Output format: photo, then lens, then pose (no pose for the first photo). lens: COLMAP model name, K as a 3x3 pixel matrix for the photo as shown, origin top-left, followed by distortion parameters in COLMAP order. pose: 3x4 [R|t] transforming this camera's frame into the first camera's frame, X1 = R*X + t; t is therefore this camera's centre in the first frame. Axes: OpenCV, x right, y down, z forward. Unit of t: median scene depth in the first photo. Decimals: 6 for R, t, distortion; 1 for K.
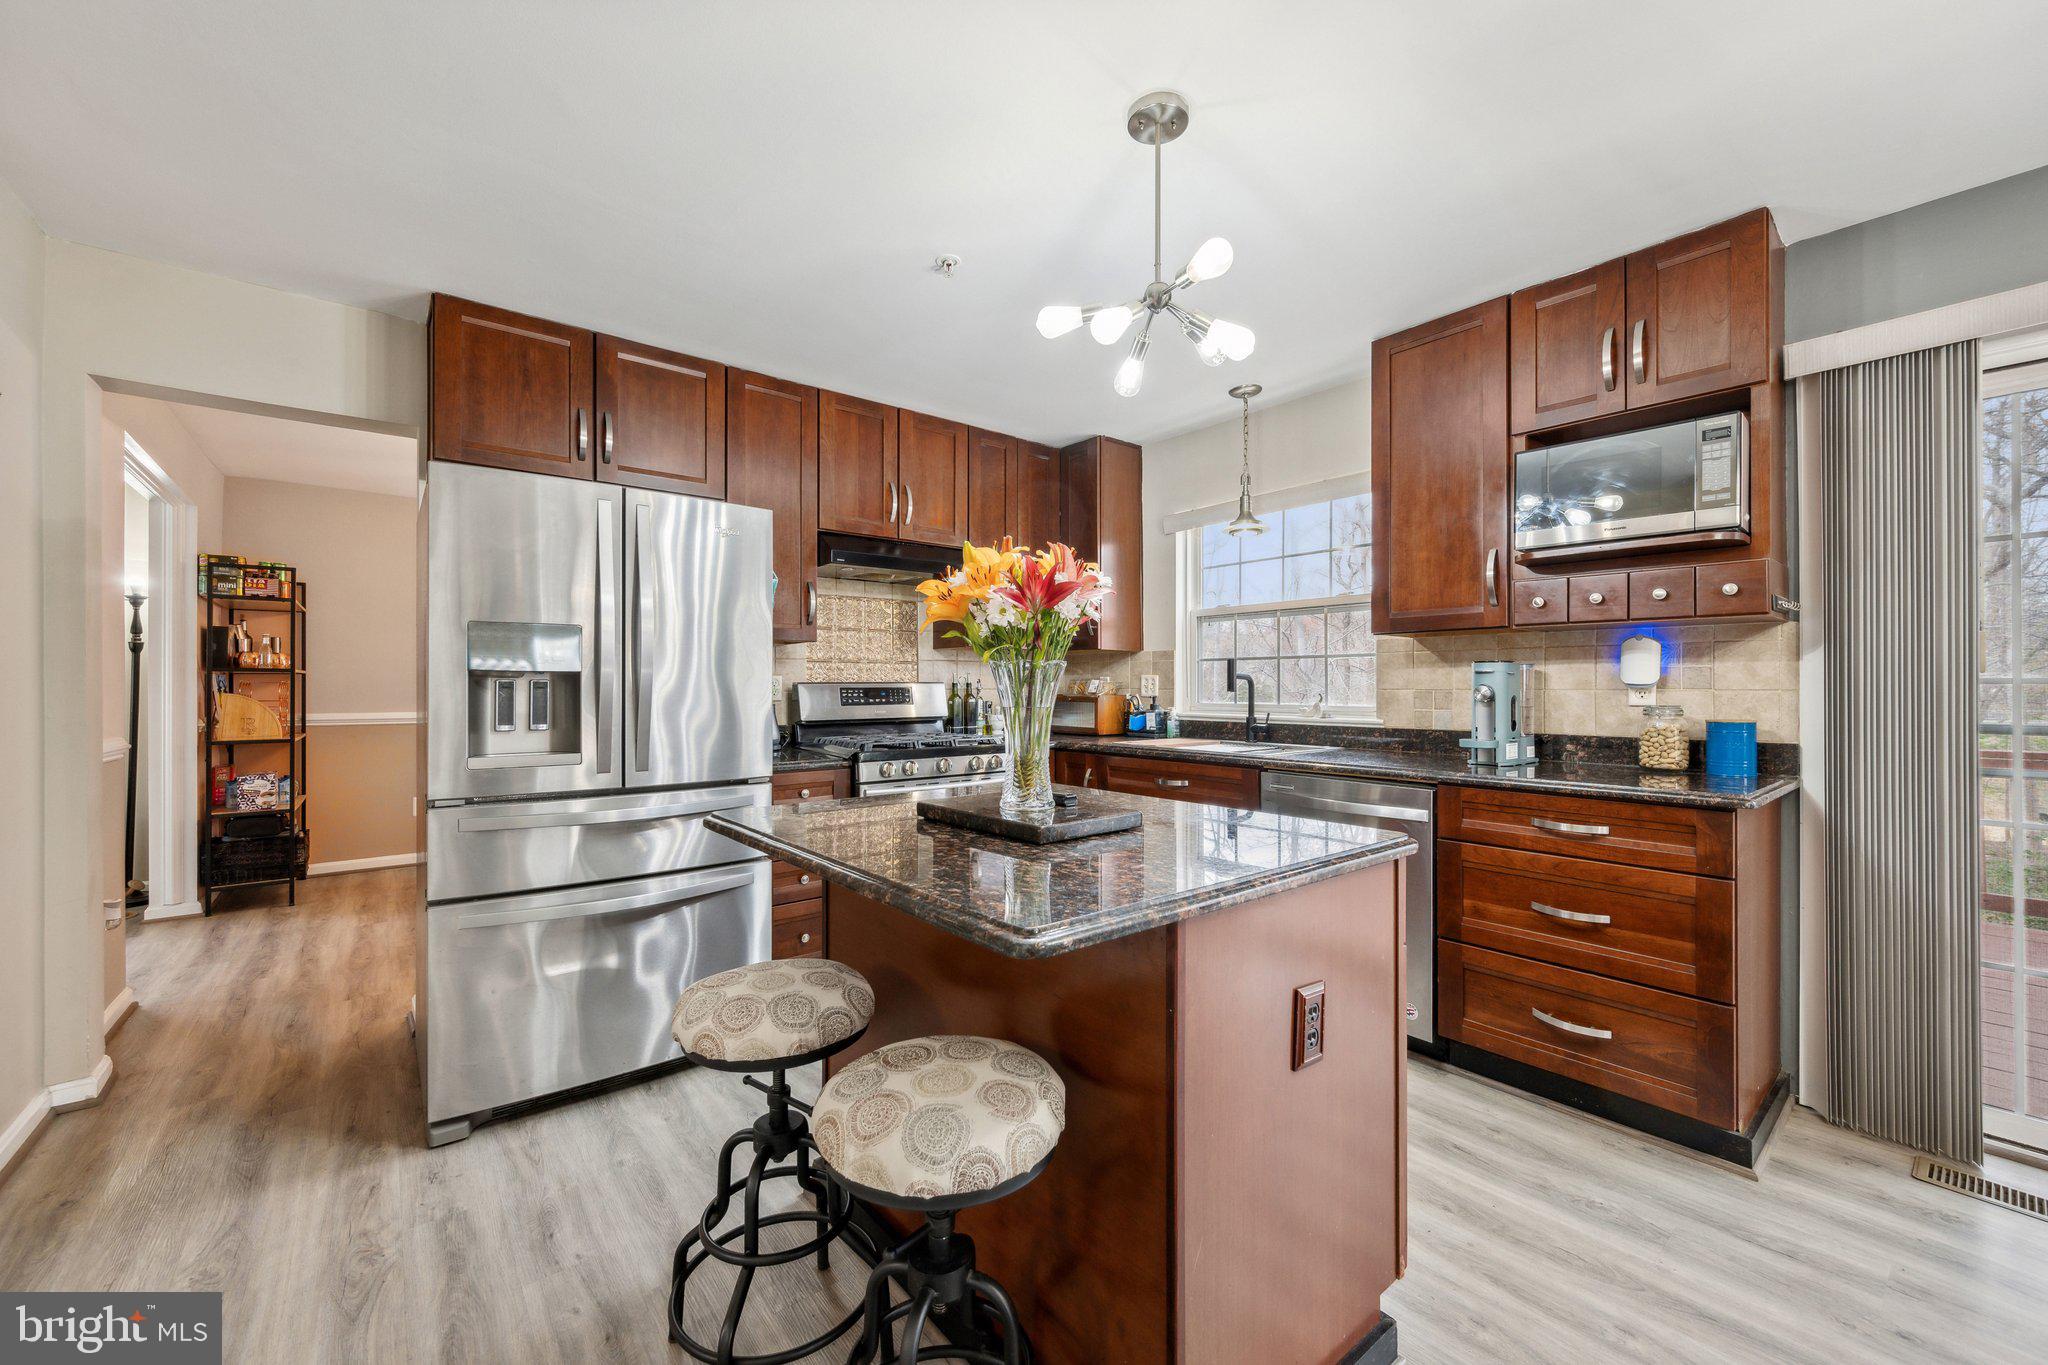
lens RADIAL K [[801.9, 0, 986.5], [0, 801.9, 685.1], [0, 0, 1]] dist [-0.009699, -0.000453]
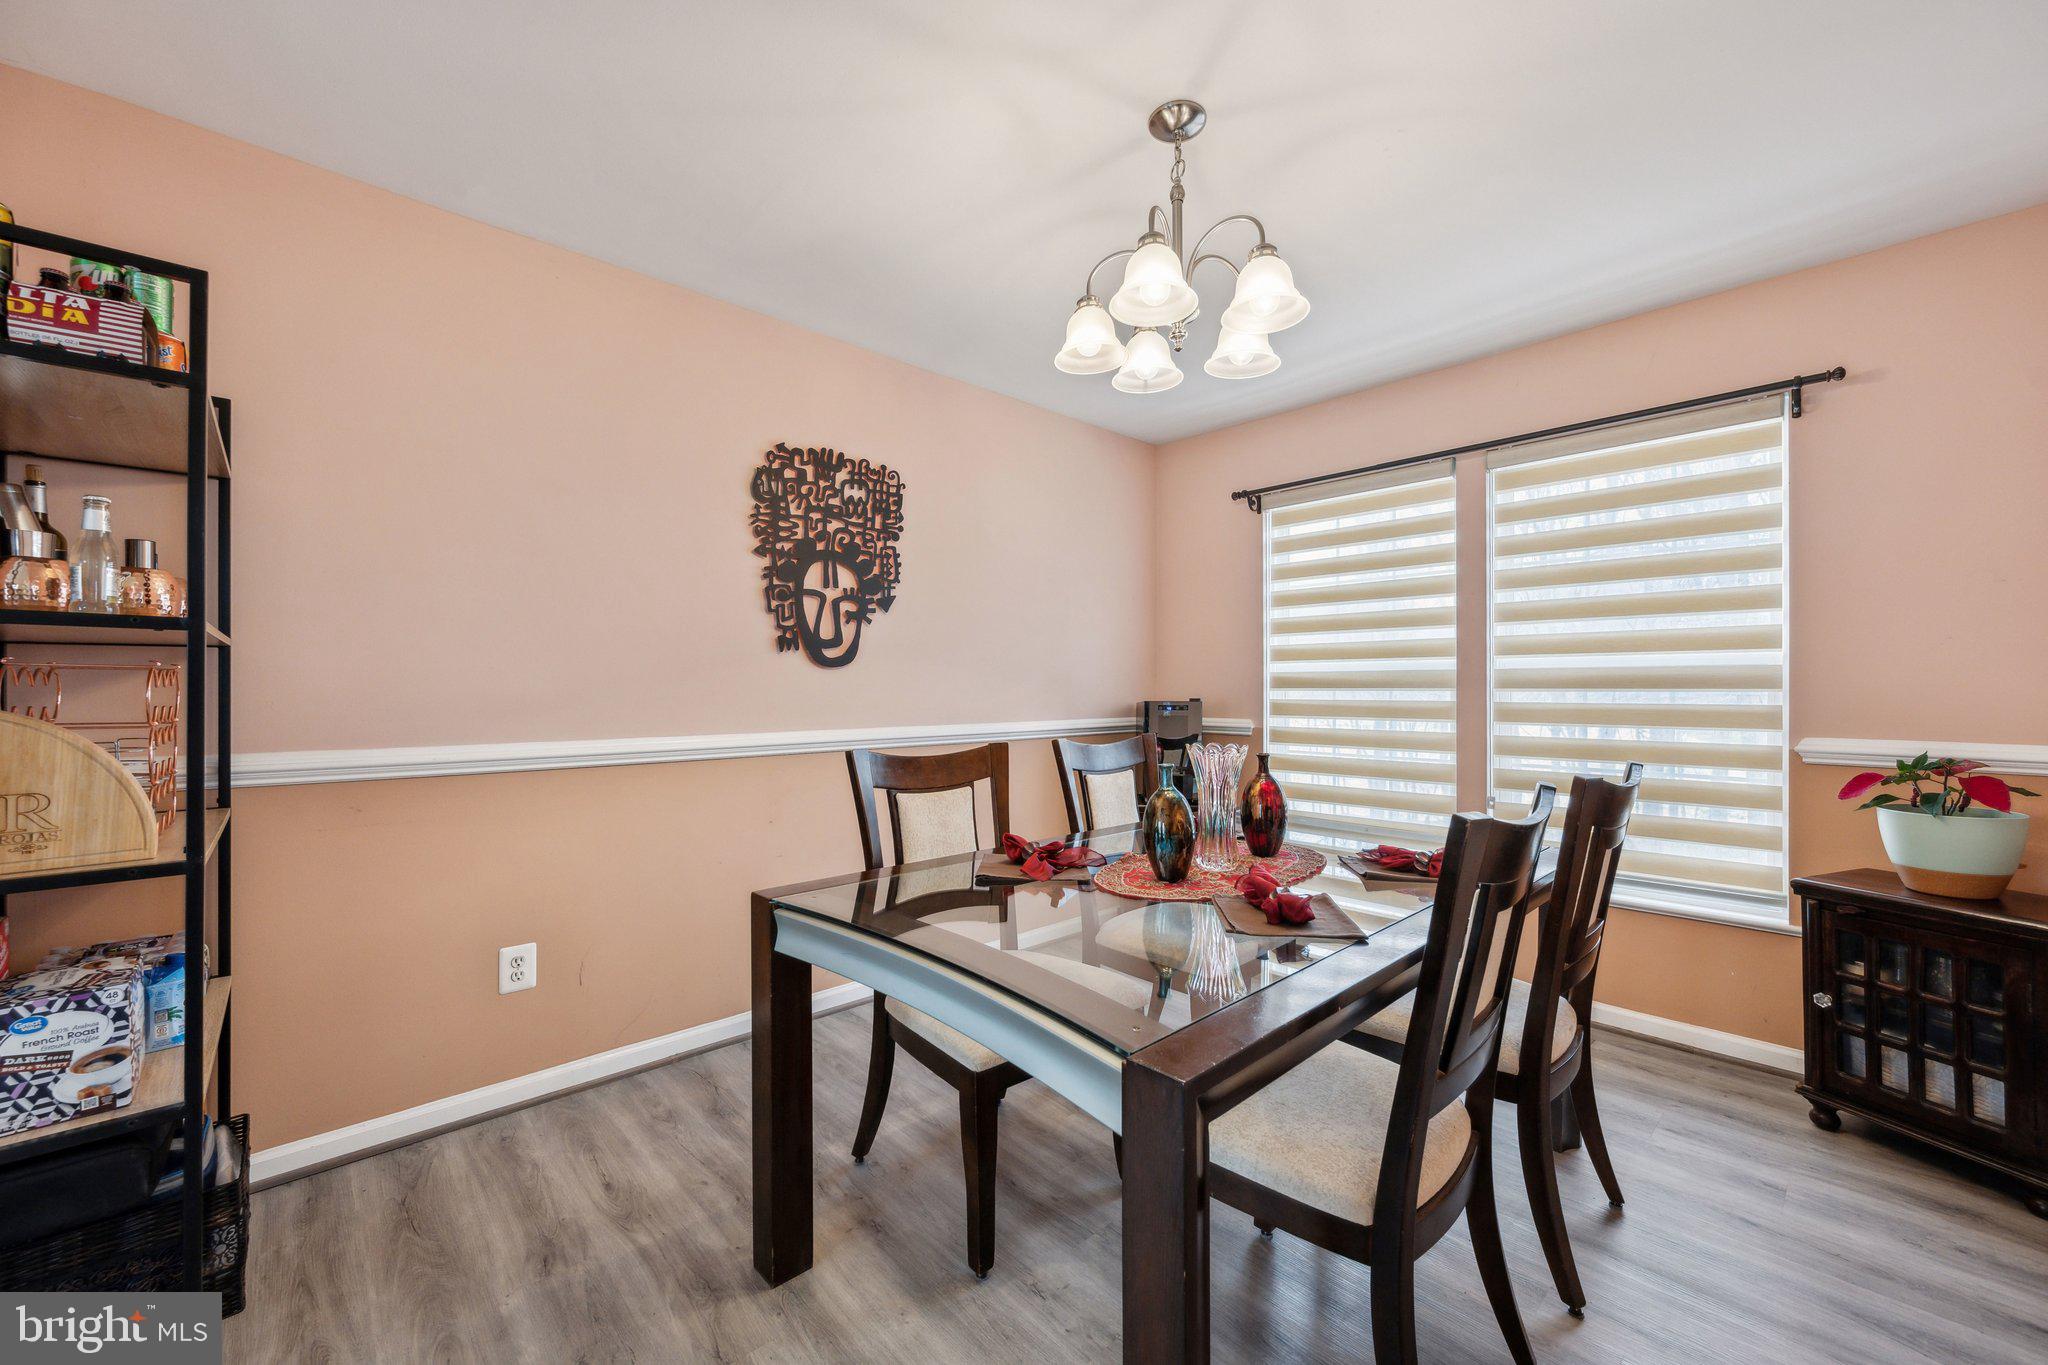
lens RADIAL K [[801.9, 0, 1019.6], [0, 801.9, 683.4], [0, 0, 1]] dist [-0.009699, -0.000453]
pose [[0.995779, 0.000106, 0.091783, -0.594725], [-0.000280, 0.999998, 0.001886, 0.003128], [-0.091783, -0.001904, 0.995777, 0.679401]]
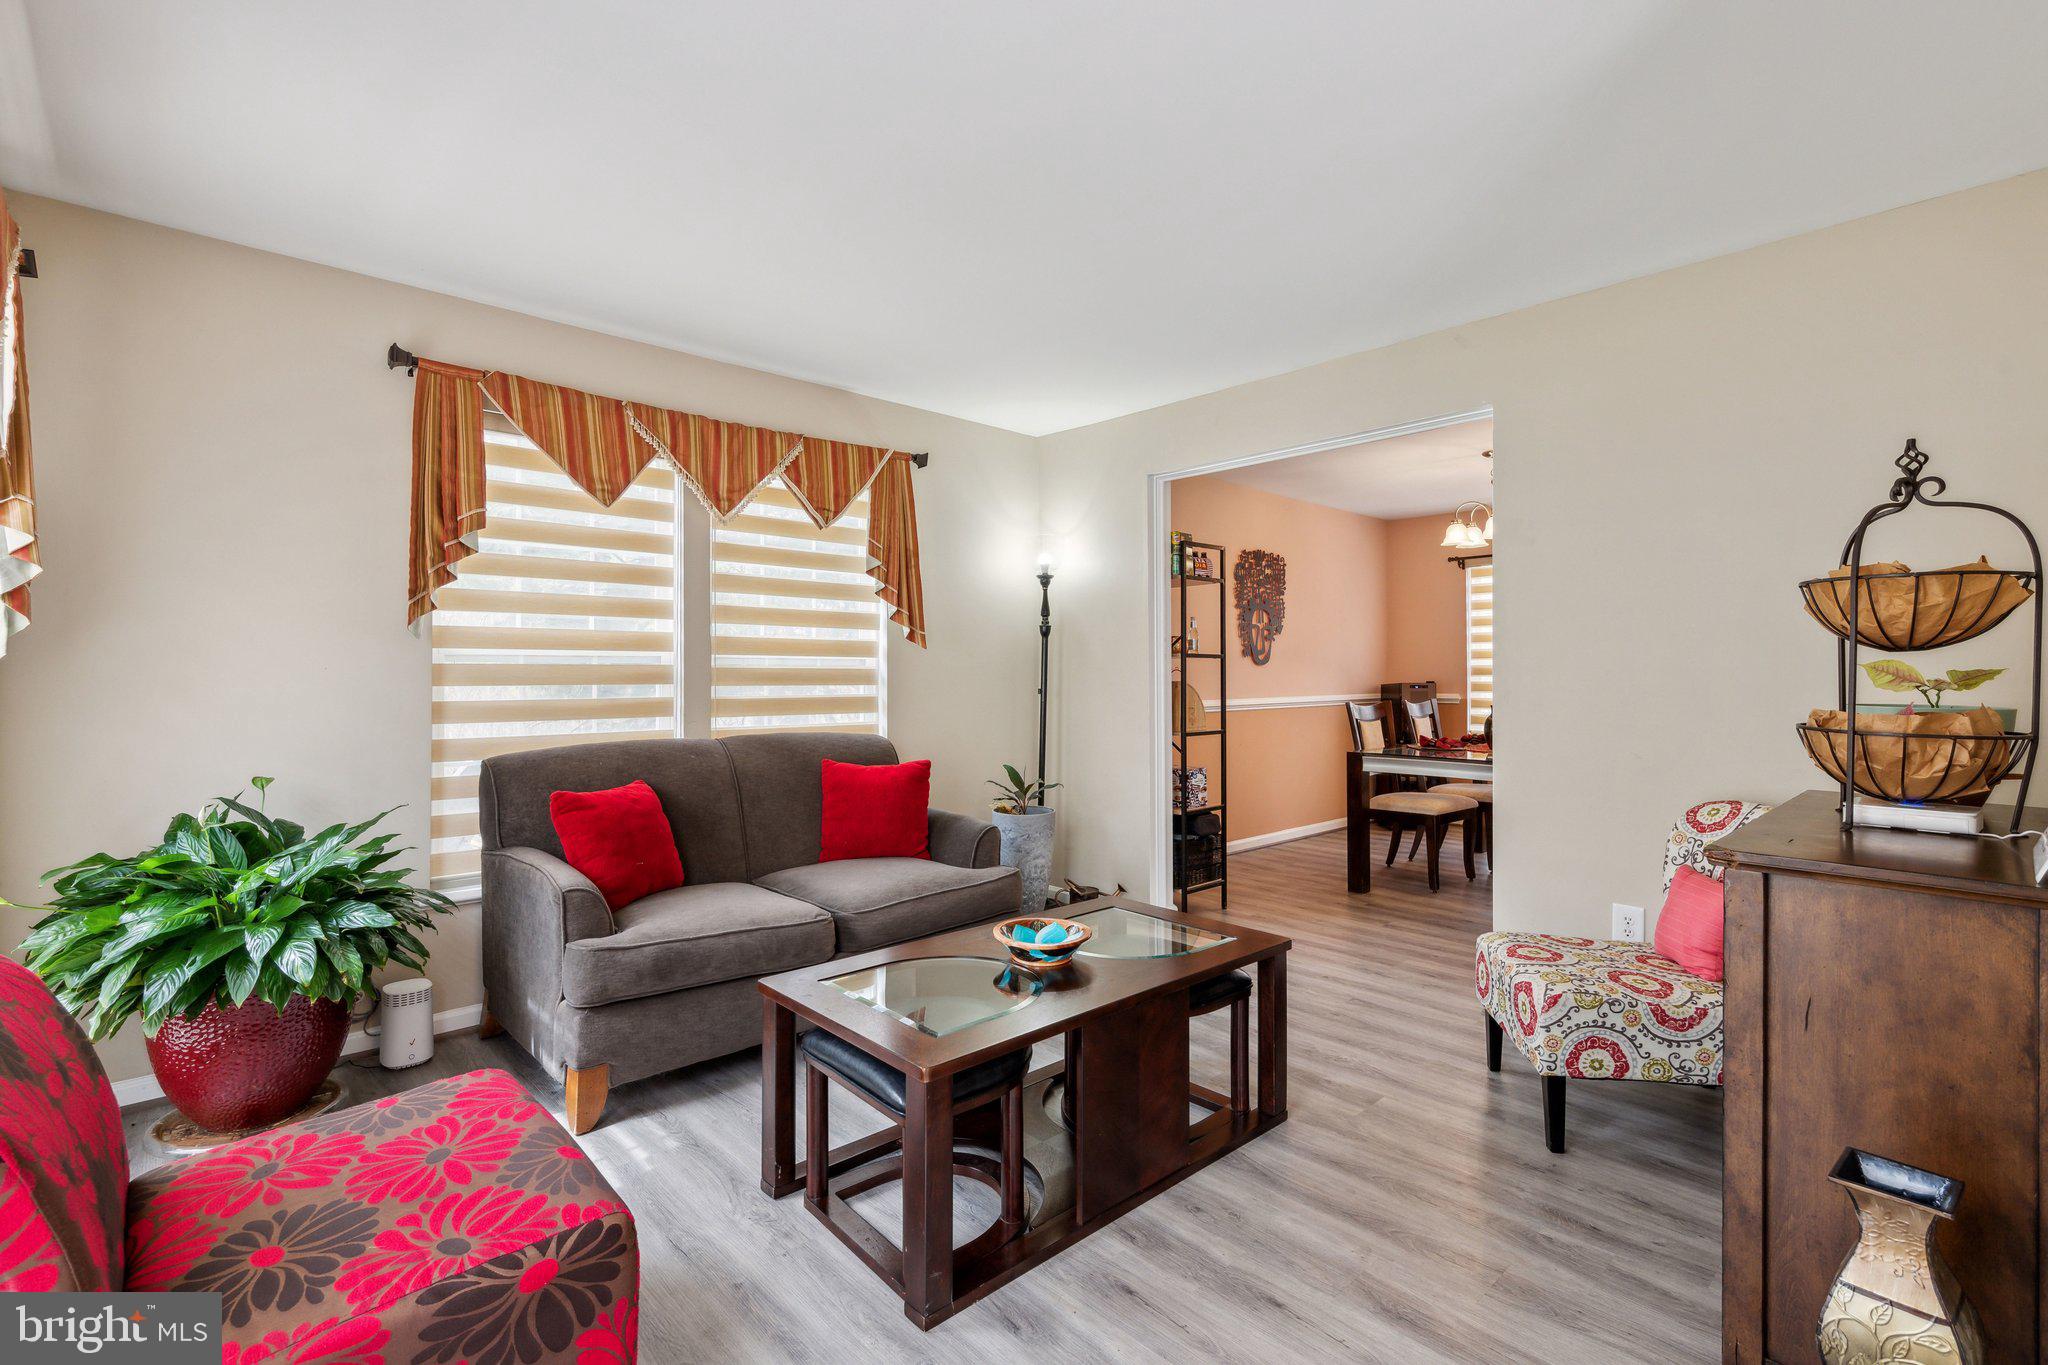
lens RADIAL K [[890.6, 0, 1018.8], [0, 890.6, 693.1], [0, 0, 1]] dist [-0.001569, -0.000088]
pose [[0.997110, 0.000645, 0.075969, -1.182106], [-0.003268, 0.999402, 0.034411, -0.011530], [-0.075902, -0.034560, 0.996516, -0.028197]]
